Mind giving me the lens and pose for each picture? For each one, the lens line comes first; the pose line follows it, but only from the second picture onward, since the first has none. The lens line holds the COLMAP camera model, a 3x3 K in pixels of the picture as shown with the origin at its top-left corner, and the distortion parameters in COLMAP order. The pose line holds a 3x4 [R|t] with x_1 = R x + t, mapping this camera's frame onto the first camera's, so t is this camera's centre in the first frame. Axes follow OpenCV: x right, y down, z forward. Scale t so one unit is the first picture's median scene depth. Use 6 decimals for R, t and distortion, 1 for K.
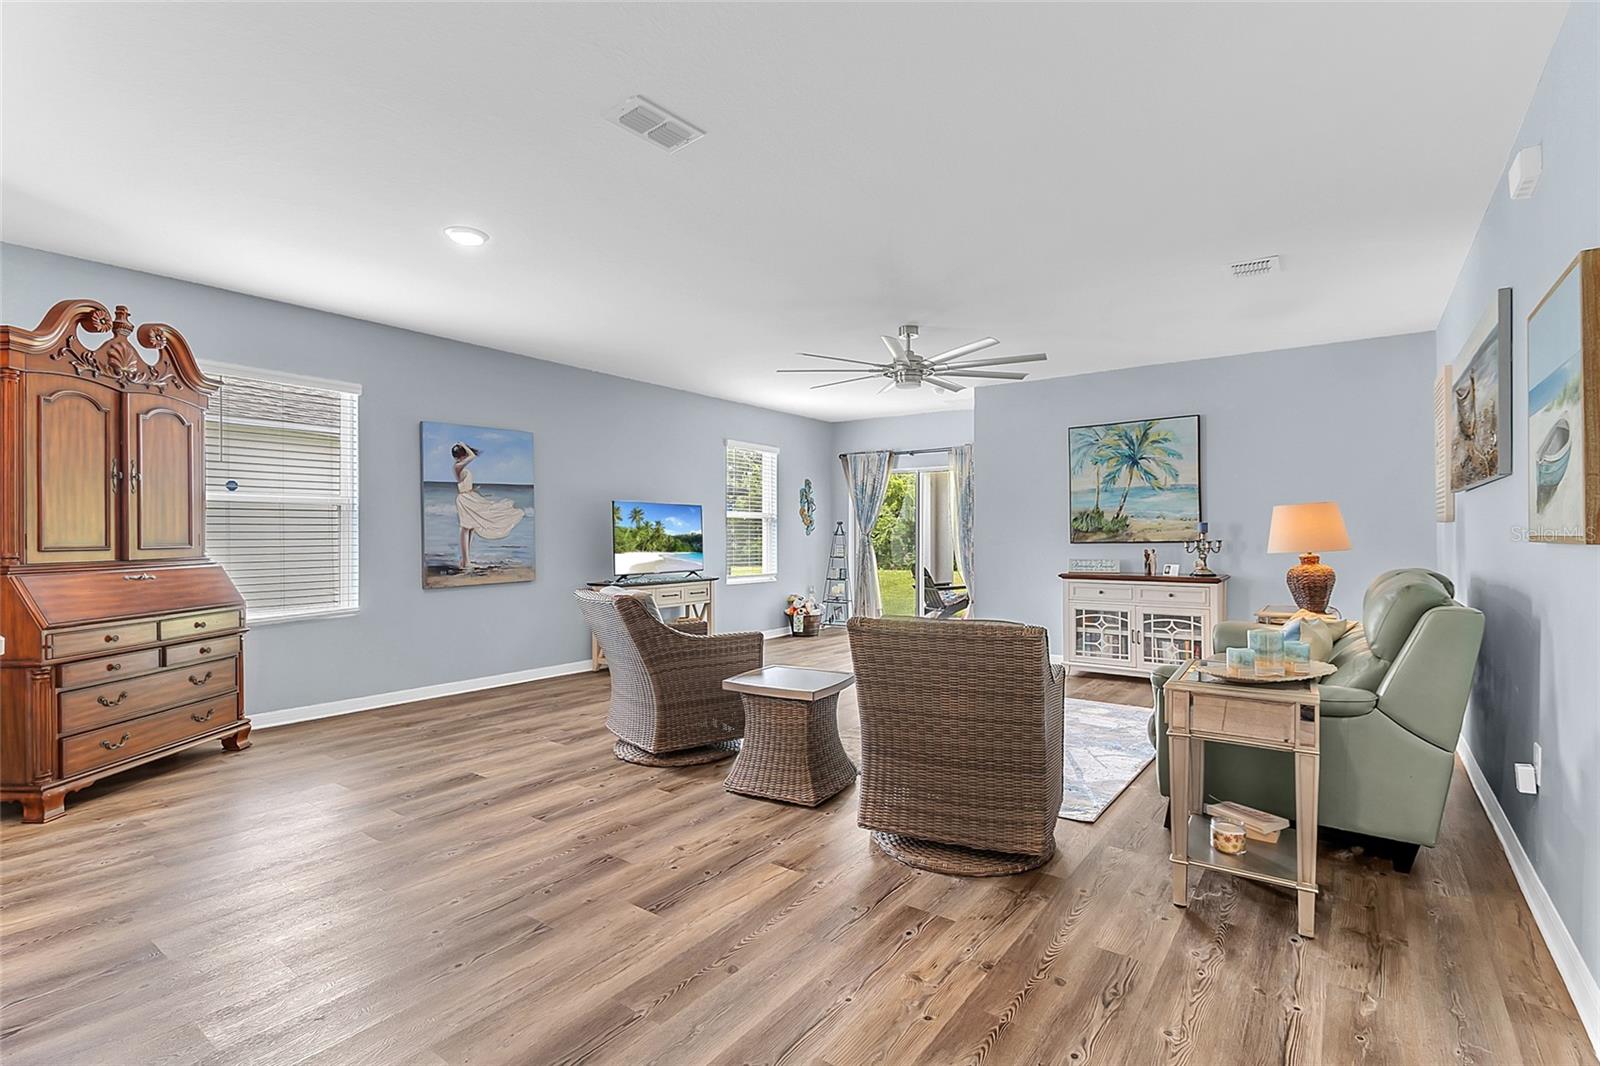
lens RADIAL K [[760.0, 0, 757.5], [0, 760.0, 537.4], [0, 0, 1]] dist [0.005361, -0.000561]
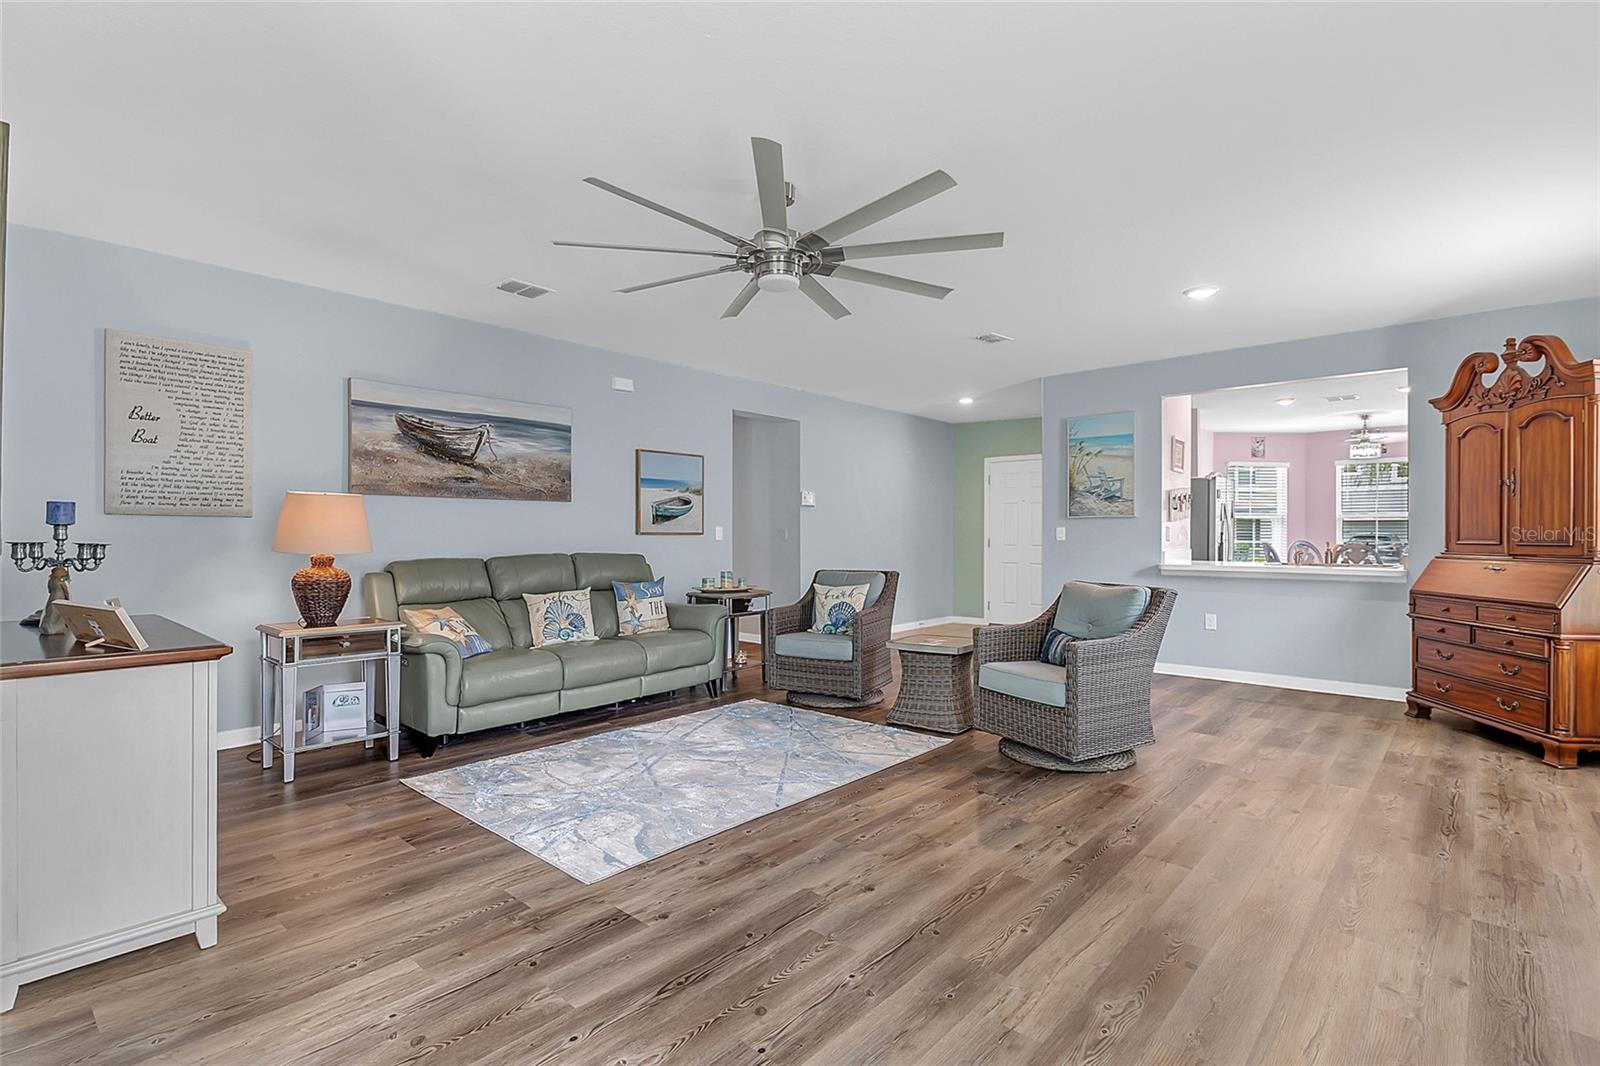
lens RADIAL K [[760.0, 0, 812.1], [0, 760.0, 535.7], [0, 0, 1]] dist [0.005361, -0.000561]
pose [[-0.998201, -0.004302, 0.059802, 0.110740], [-0.004109, 0.999986, 0.003357, -0.002608], [-0.059815, 0.003105, -0.998205, 1.317293]]
